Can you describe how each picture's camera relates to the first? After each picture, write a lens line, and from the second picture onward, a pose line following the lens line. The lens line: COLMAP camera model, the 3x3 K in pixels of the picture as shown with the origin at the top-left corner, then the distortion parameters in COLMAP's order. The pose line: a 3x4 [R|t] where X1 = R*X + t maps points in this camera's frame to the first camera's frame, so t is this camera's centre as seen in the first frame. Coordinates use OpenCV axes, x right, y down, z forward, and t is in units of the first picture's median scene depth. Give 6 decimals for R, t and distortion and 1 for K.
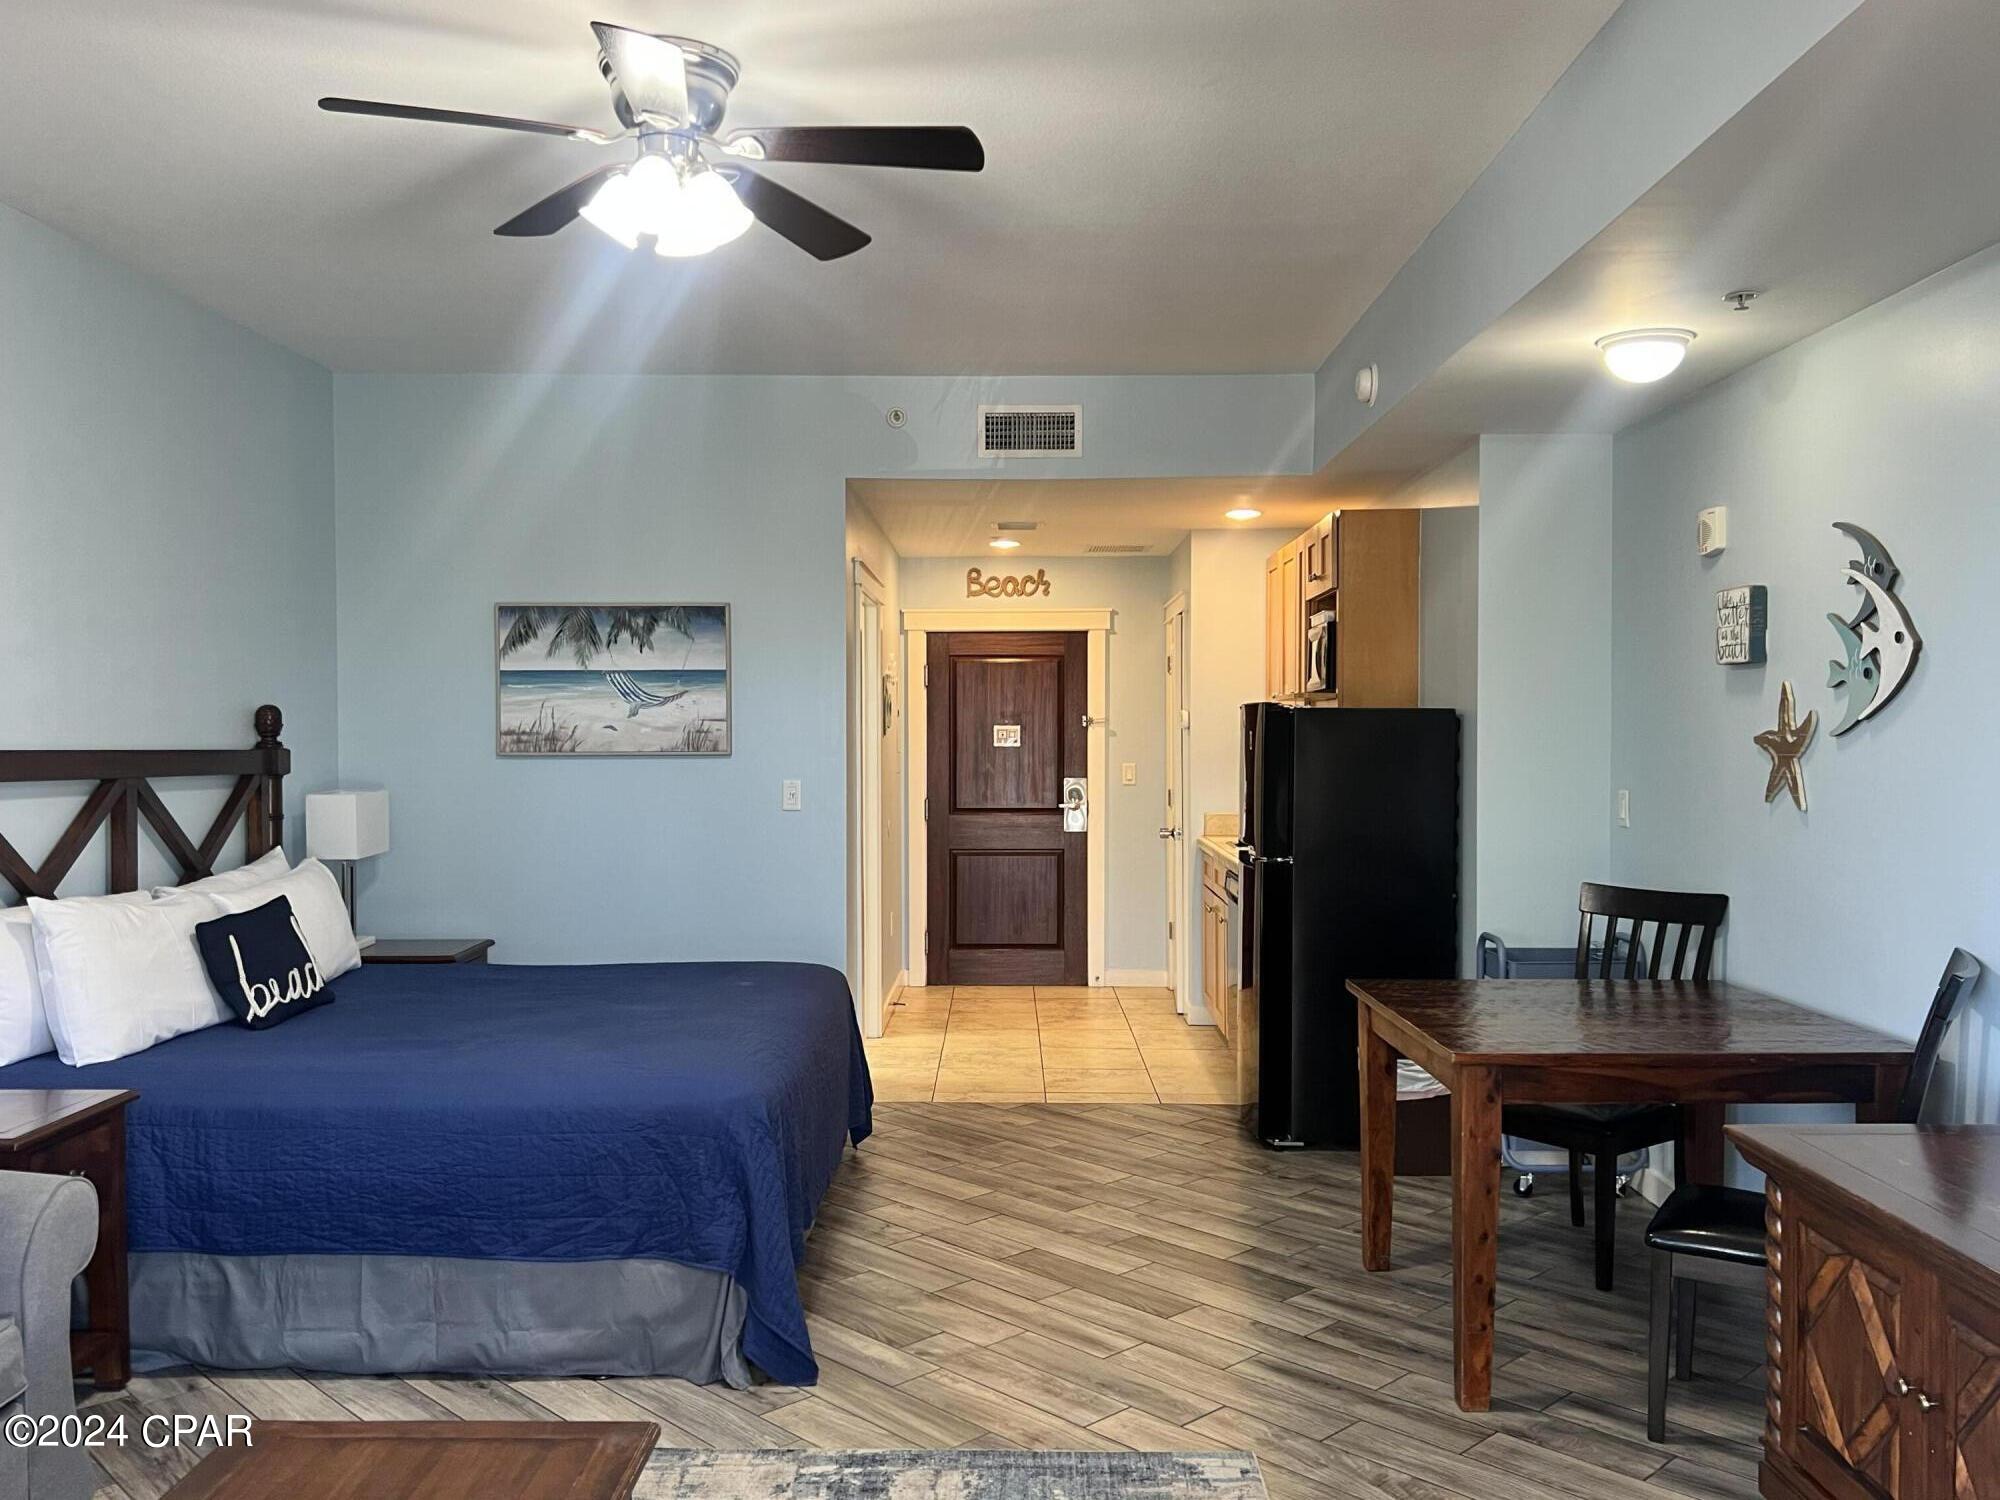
lens RADIAL K [[1617.0, 0, 1000.0], [0, 1617.0, 750.0], [0, 0, 1]] dist [0.077163, -0.081476]
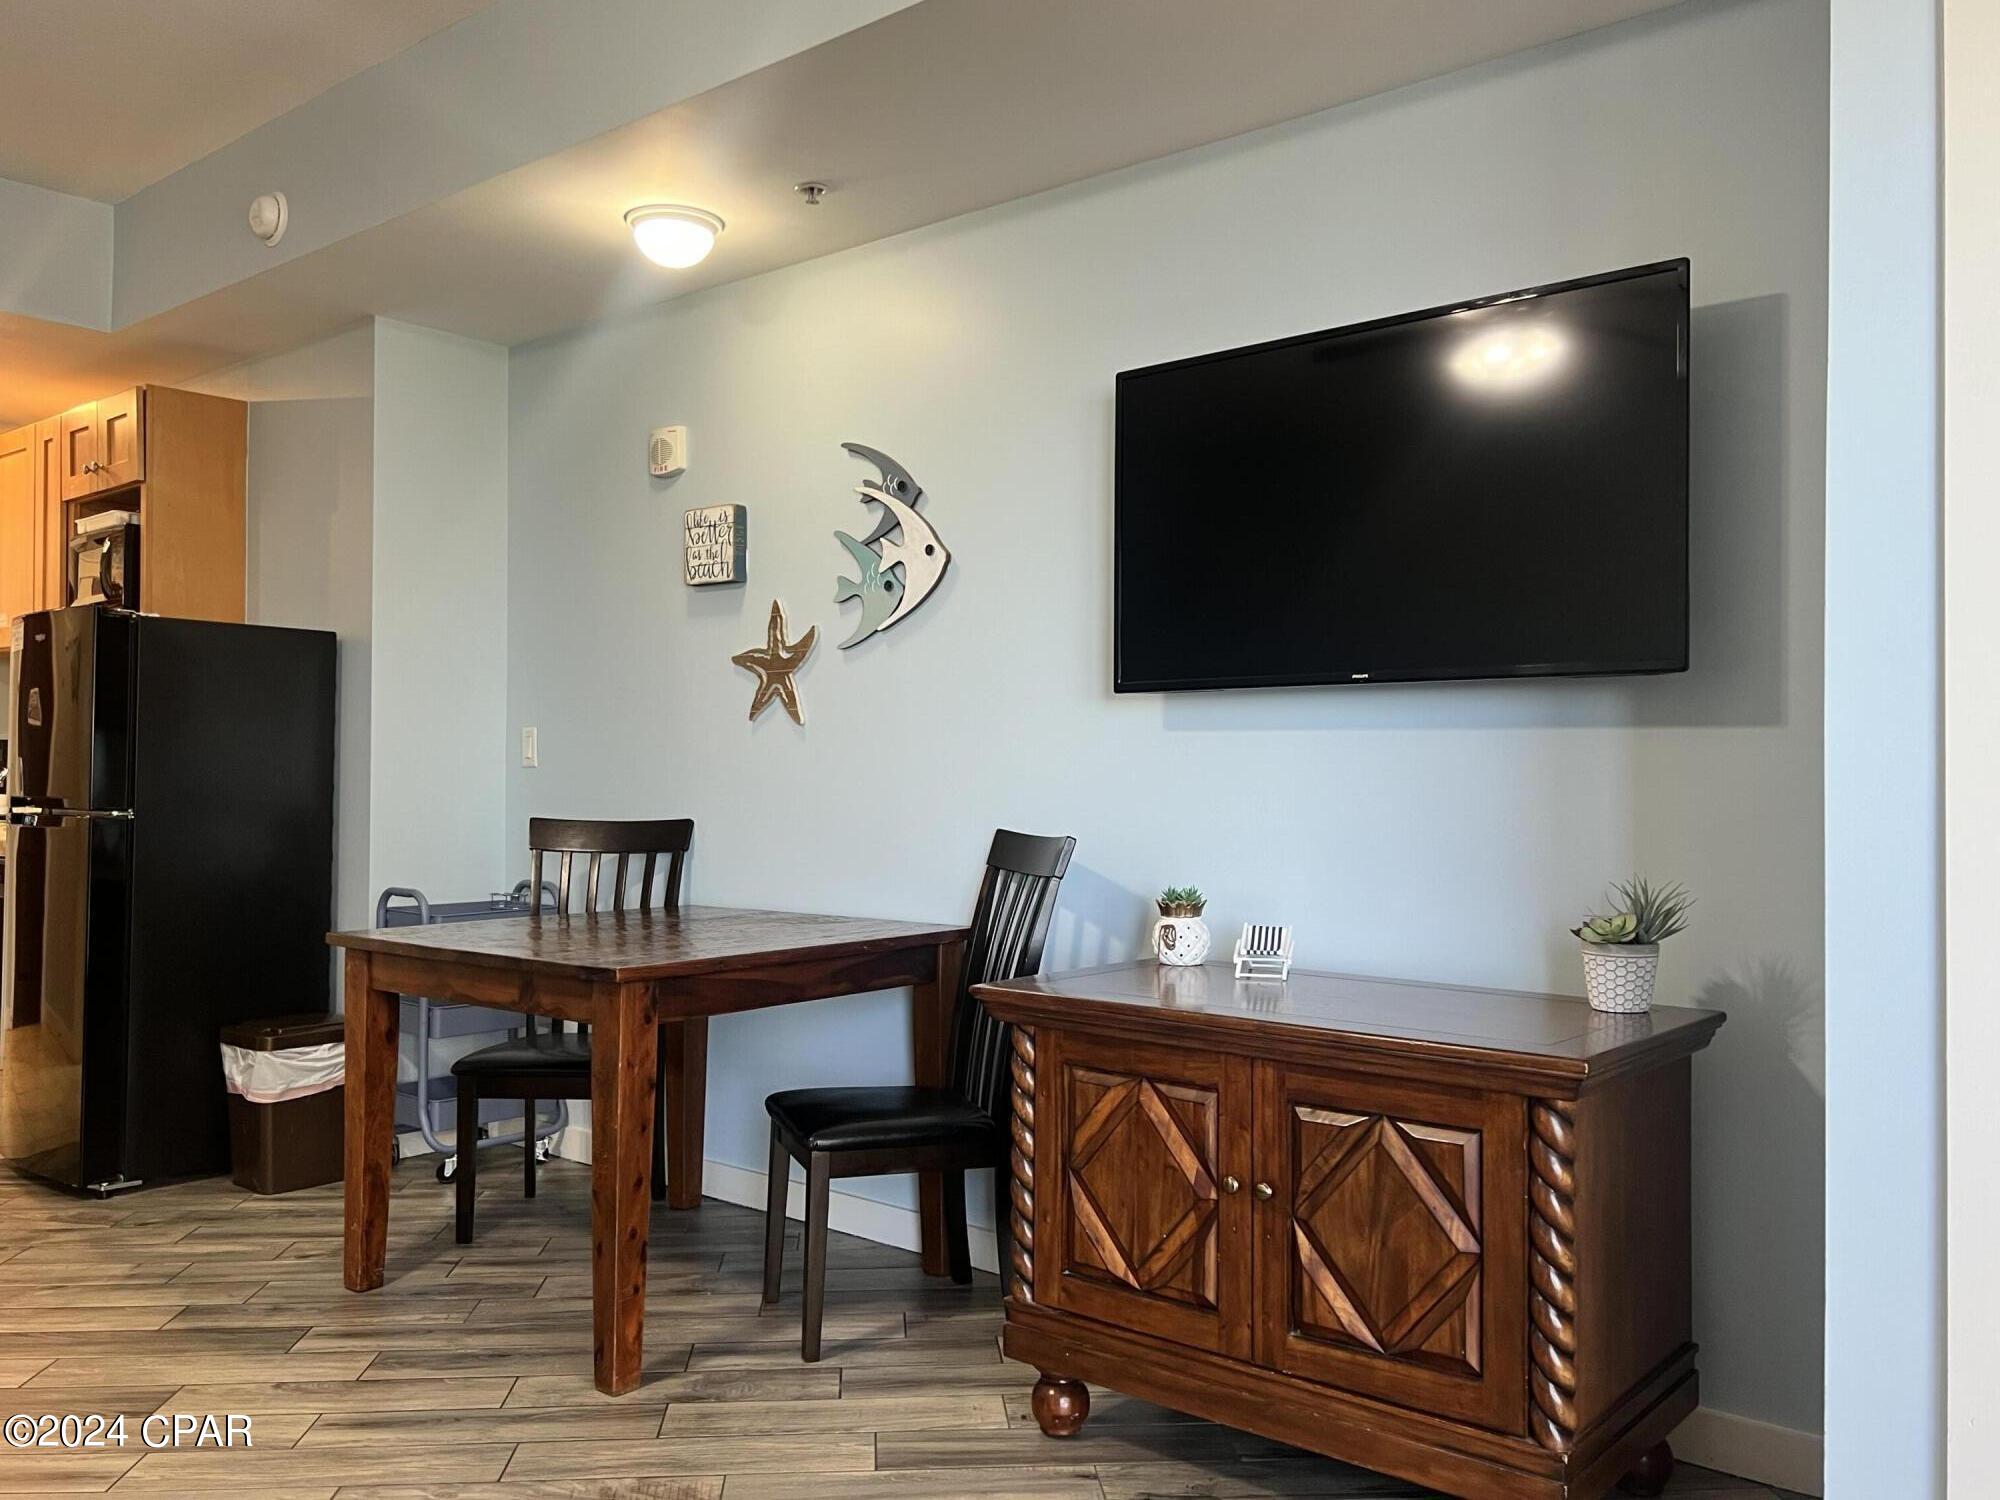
lens RADIAL K [[1617.0, 0, 1000.0], [0, 1617.0, 750.0], [0, 0, 1]] dist [0.077163, -0.081476]
pose [[0.644365, 0.020440, 0.764445, -0.159673], [-0.000168, 0.999646, -0.026587, 0.063519], [-0.764718, 0.017003, 0.644141, 0.203368]]
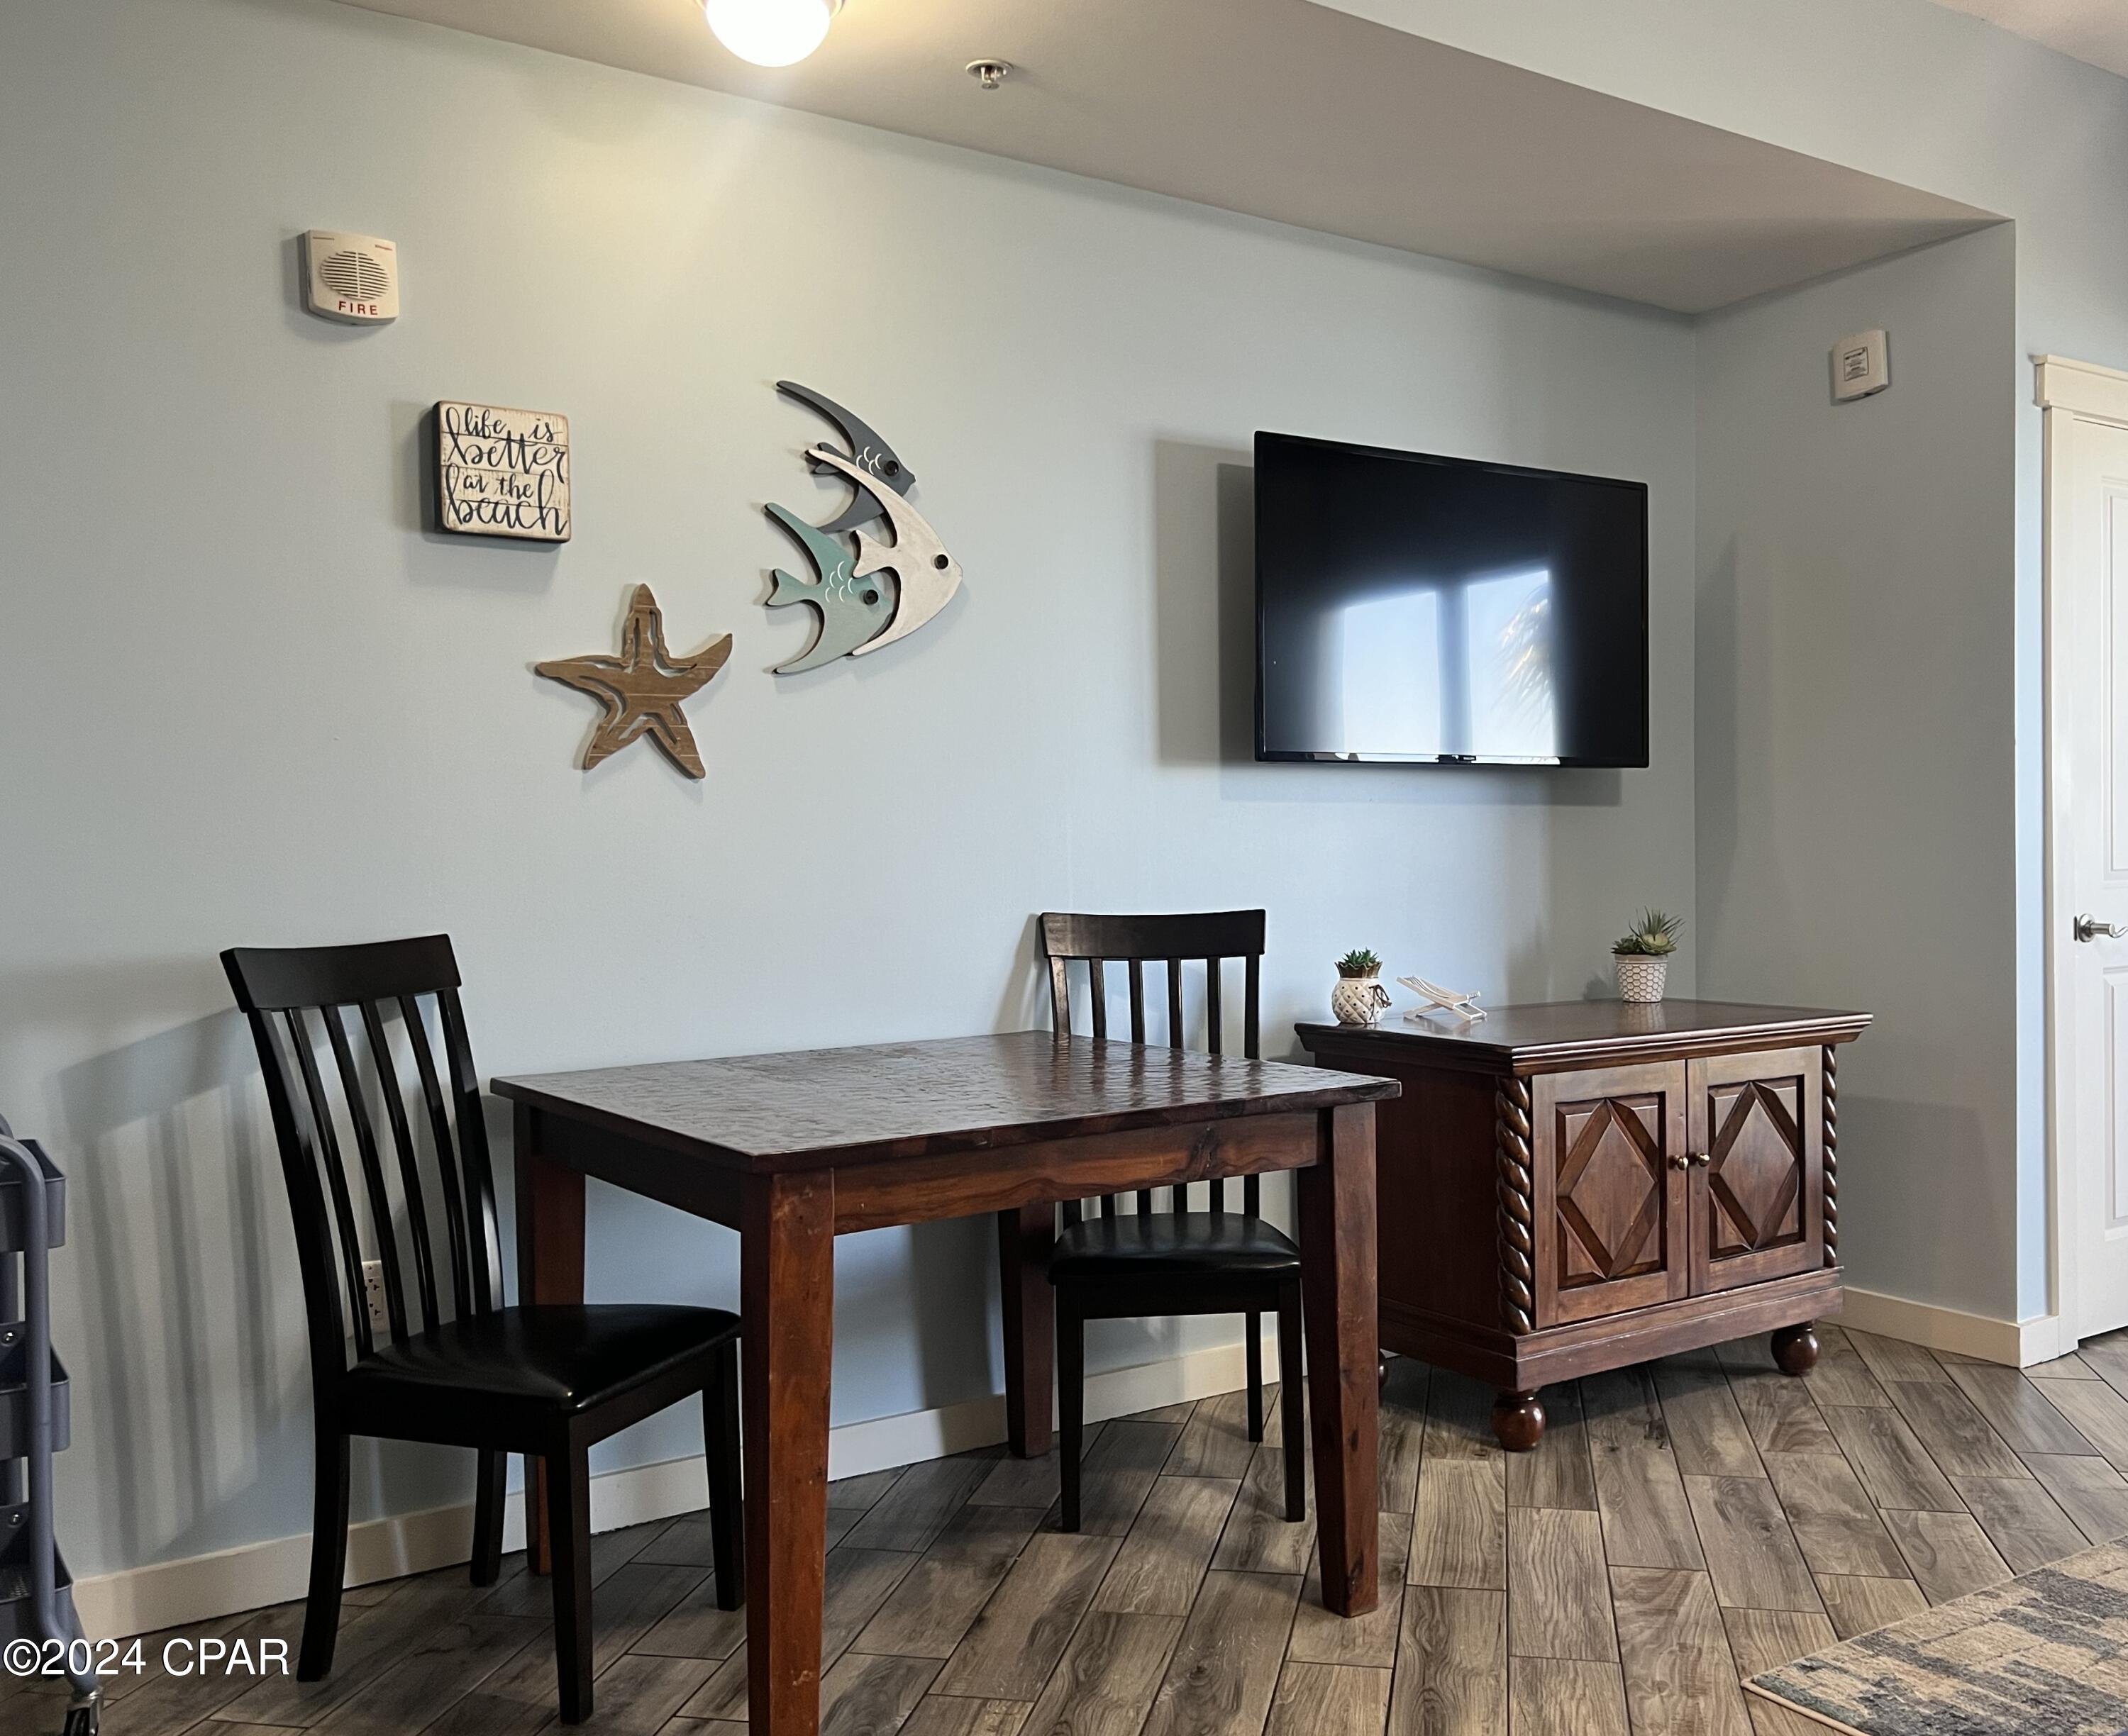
lens RADIAL K [[1848.9, 0, 1161.1], [0, 1848.9, 887.1], [0, 0, 1]] dist [0.111832, -0.281020]
pose [[-0.569686, -0.007433, 0.821829, -0.205100], [0.024017, 0.999382, 0.025687, 0.053338], [-0.821512, 0.034371, -0.569155, 1.010244]]
